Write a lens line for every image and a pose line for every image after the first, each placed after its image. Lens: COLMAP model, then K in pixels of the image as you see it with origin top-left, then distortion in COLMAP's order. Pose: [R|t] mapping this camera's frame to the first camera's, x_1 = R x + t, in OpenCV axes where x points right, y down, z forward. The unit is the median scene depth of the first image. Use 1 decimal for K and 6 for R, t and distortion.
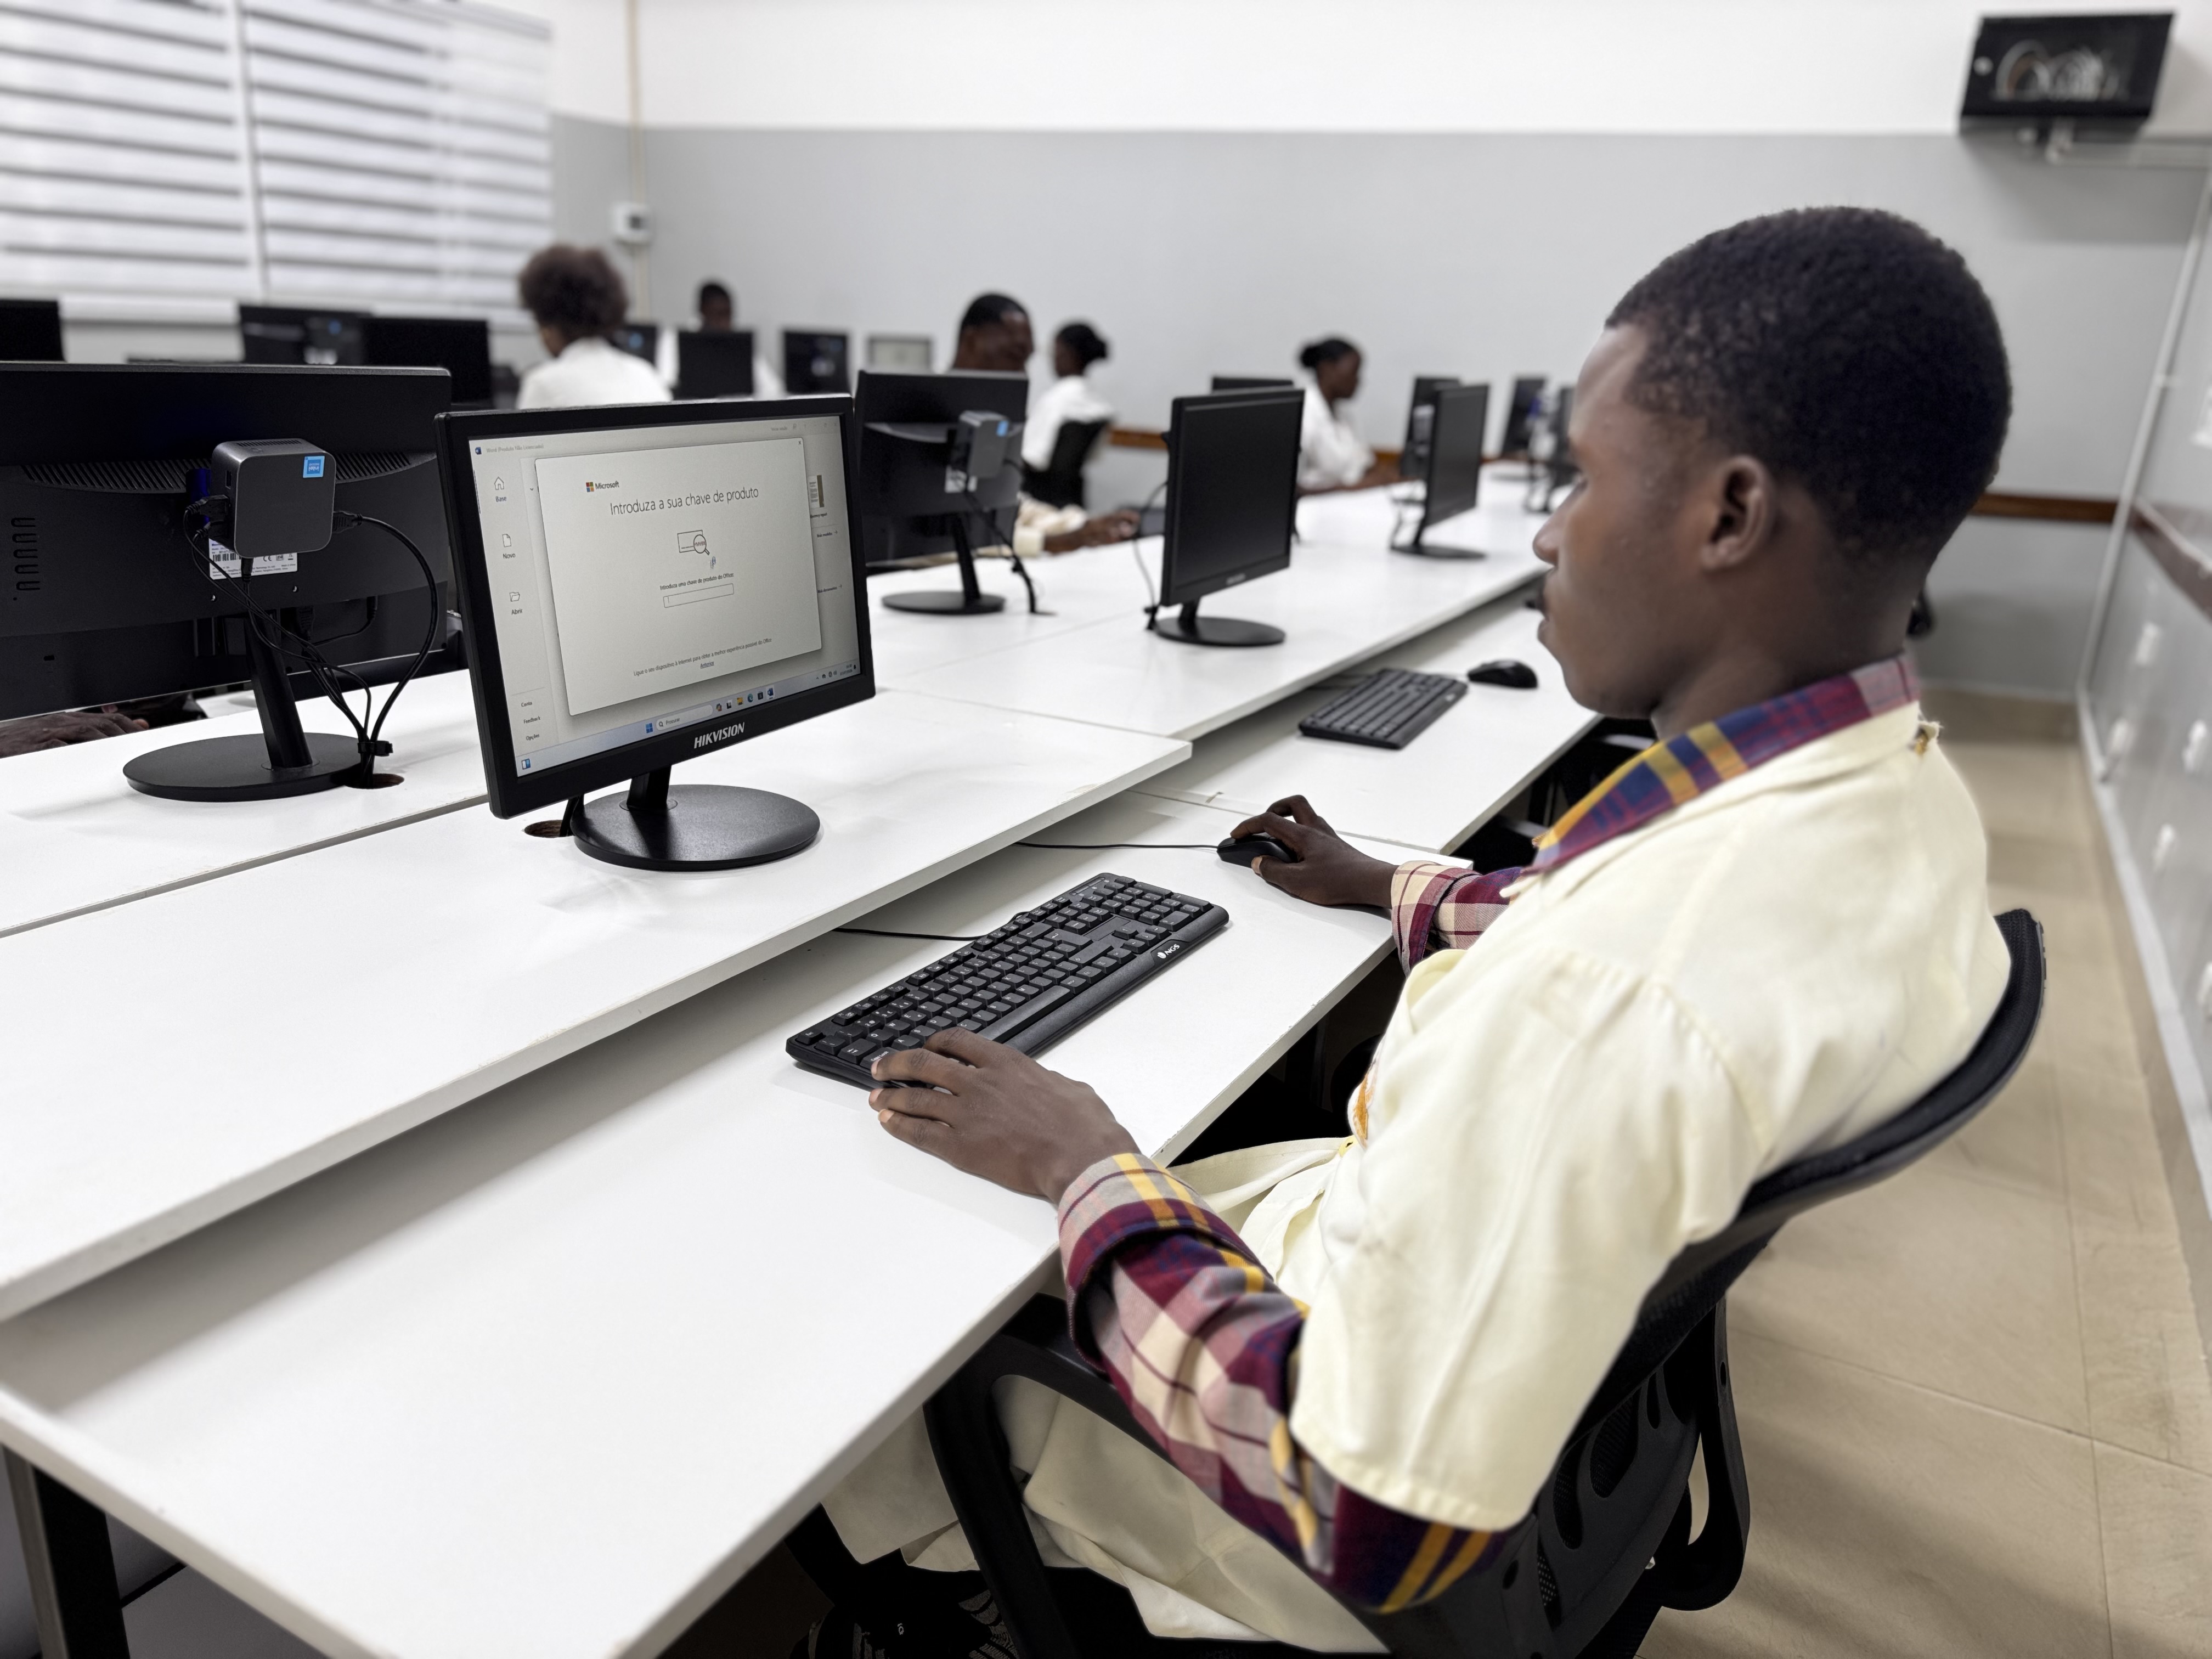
lens RADIAL K [[1603.7, 0, 1103.0], [0, 1603.7, 838.2], [0, 0, 1]] dist [0.004364, -0.018125]
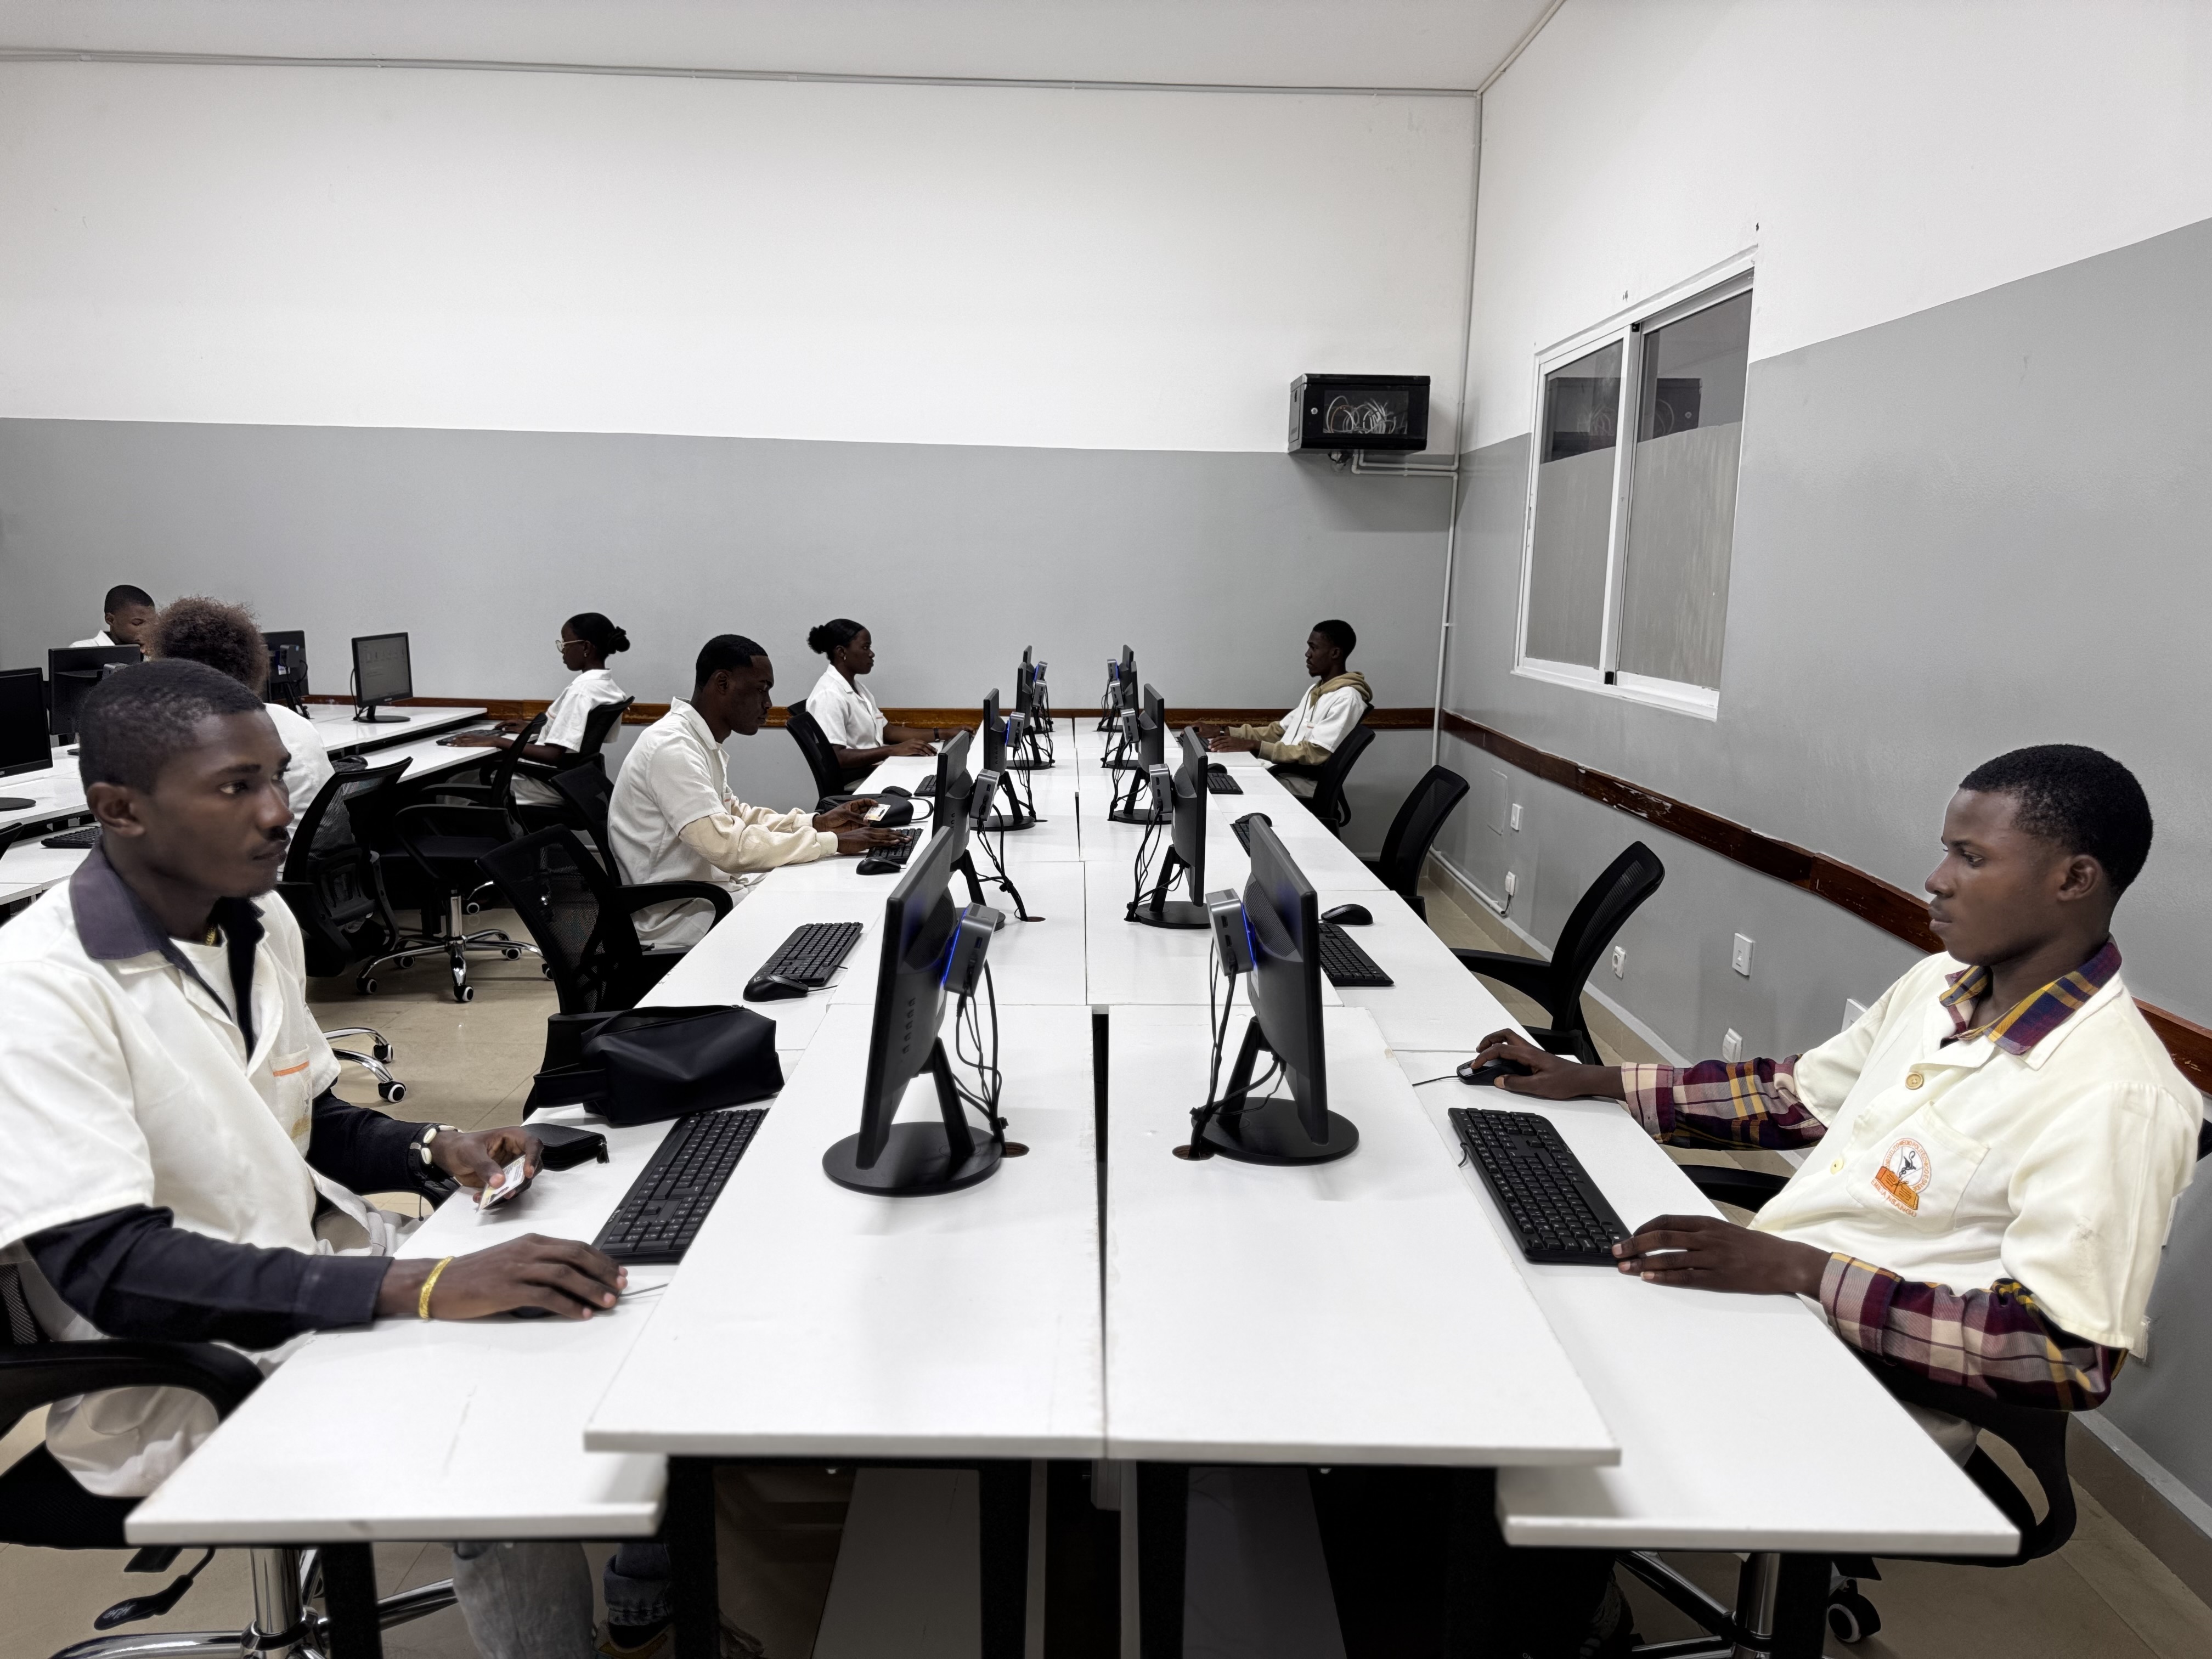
lens RADIAL K [[1603.7, 0, 1094.4], [0, 1603.7, 837.8], [0, 0, 1]] dist [0.004364, -0.018125]
pose [[0.869296, -0.119154, 0.479716, -0.579053], [0.175692, 0.981618, -0.074554, -0.101959], [-0.462015, 0.149091, 0.874251, -0.105333]]
